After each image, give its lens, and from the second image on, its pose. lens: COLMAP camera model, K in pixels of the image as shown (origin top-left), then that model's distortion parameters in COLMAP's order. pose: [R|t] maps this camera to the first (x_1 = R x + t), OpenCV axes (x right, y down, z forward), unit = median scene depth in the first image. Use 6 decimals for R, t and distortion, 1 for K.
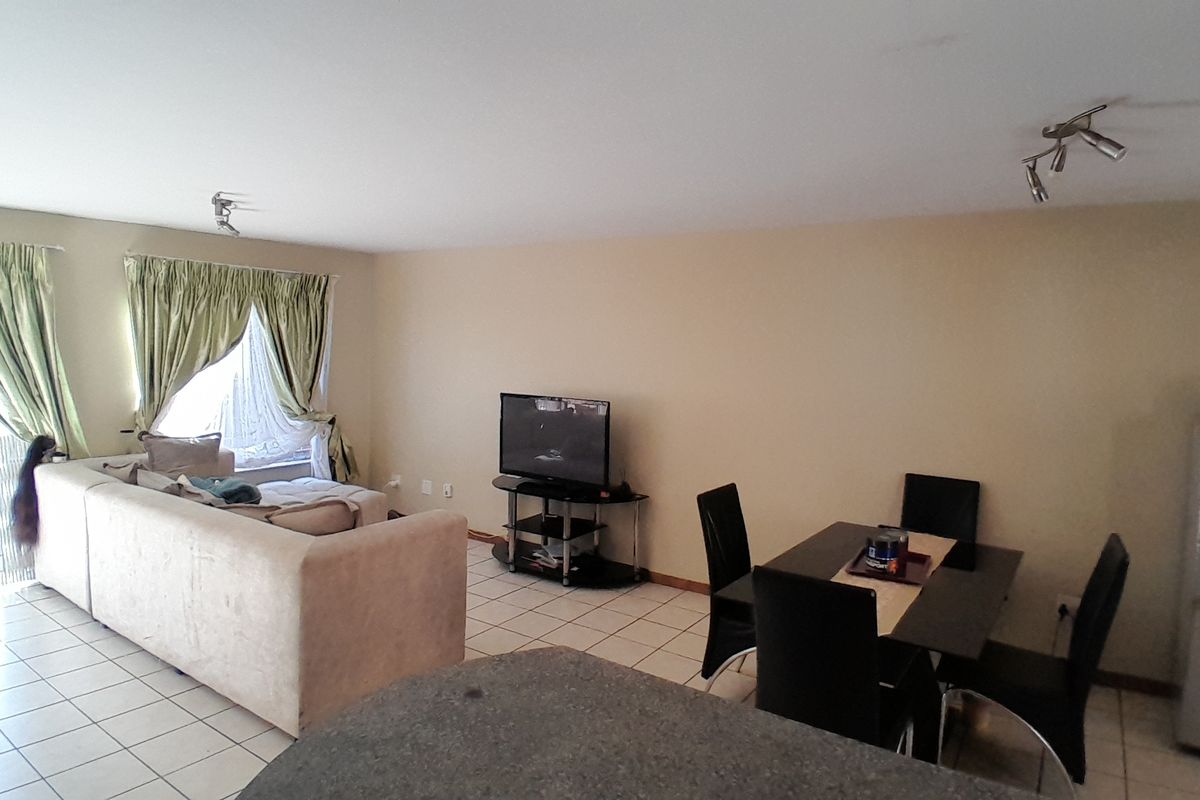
lens RADIAL K [[729.1, 0, 608.8], [0, 729.1, 375.5], [0, 0, 1]] dist [0.004924, -0.046684]
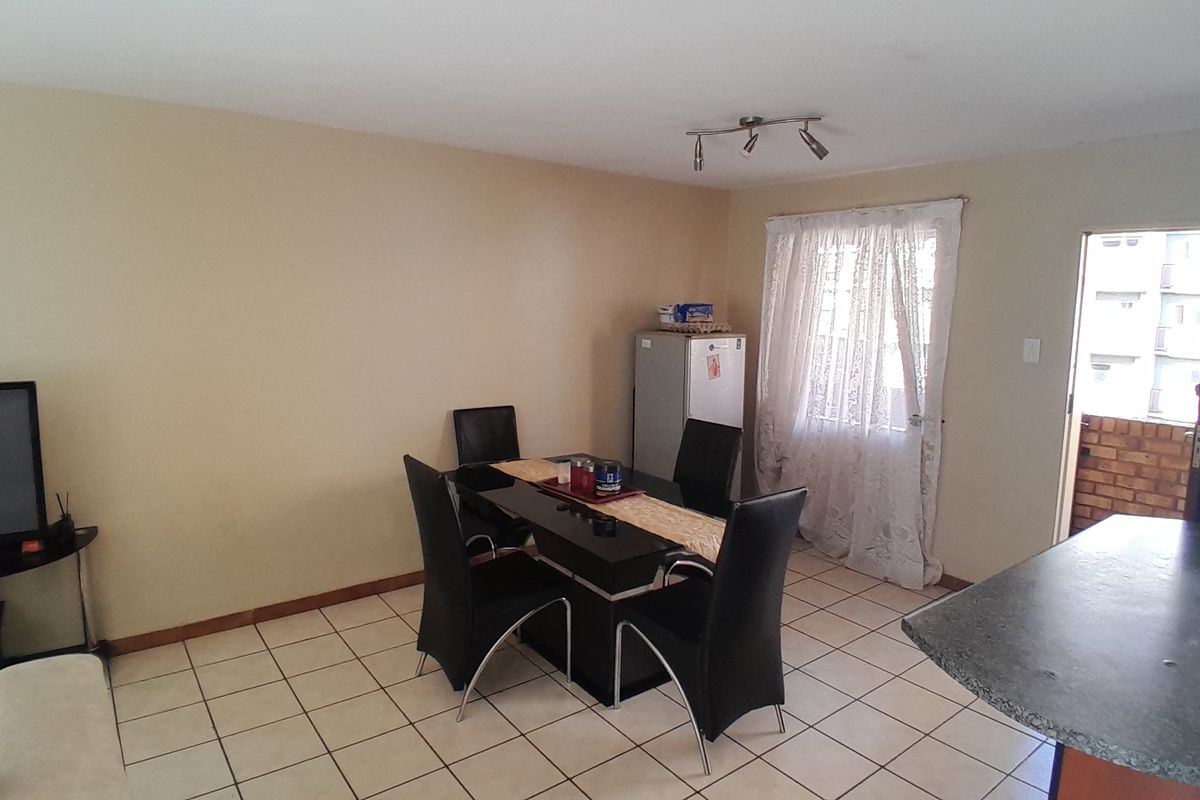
lens RADIAL K [[729.1, 0, 608.8], [0, 729.1, 375.5], [0, 0, 1]] dist [0.004924, -0.046684]
pose [[0.299947, -0.121260, 0.946218, -0.380979], [0.030595, 0.992601, 0.117506, -0.019485], [-0.953465, -0.006296, 0.301438, 0.410098]]
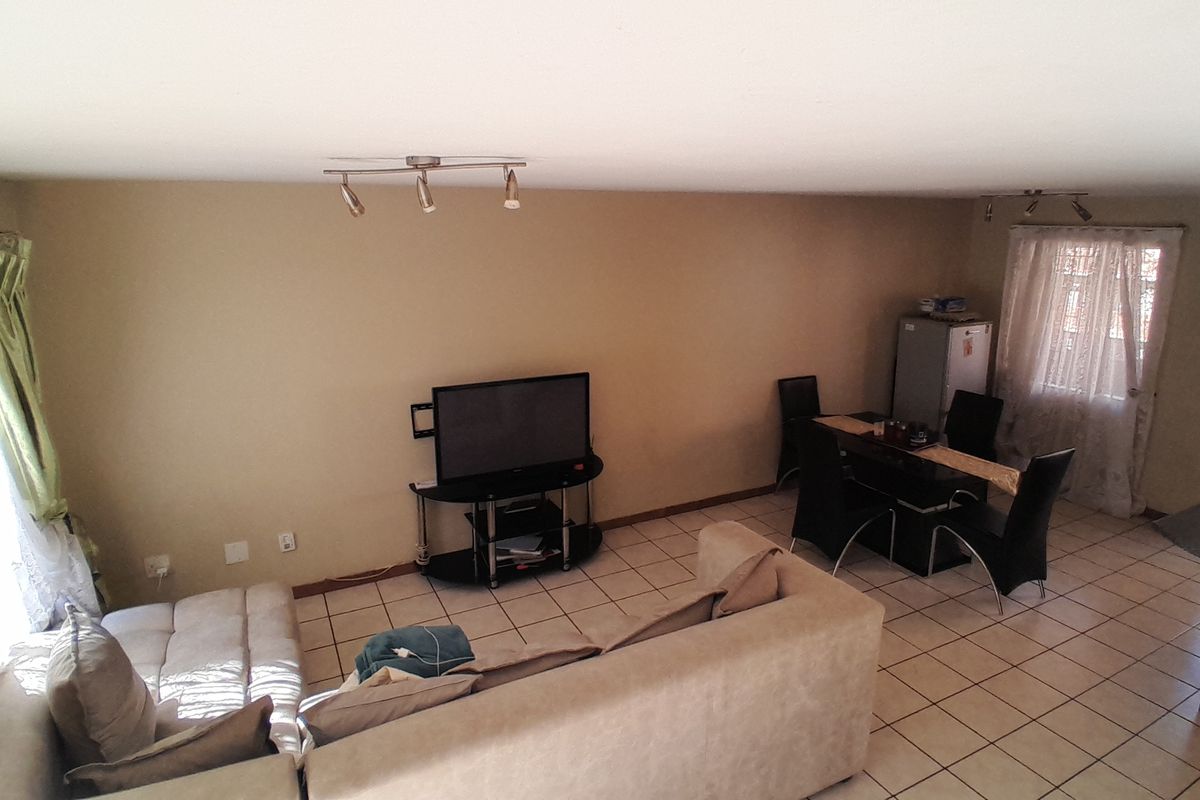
lens RADIAL K [[729.1, 0, 608.8], [0, 729.1, 375.5], [0, 0, 1]] dist [0.004924, -0.046684]
pose [[0.466802, -0.209323, 0.859232, -0.801091], [0.052062, 0.976404, 0.209584, -0.157824], [-0.882828, -0.053101, 0.466685, 0.520782]]
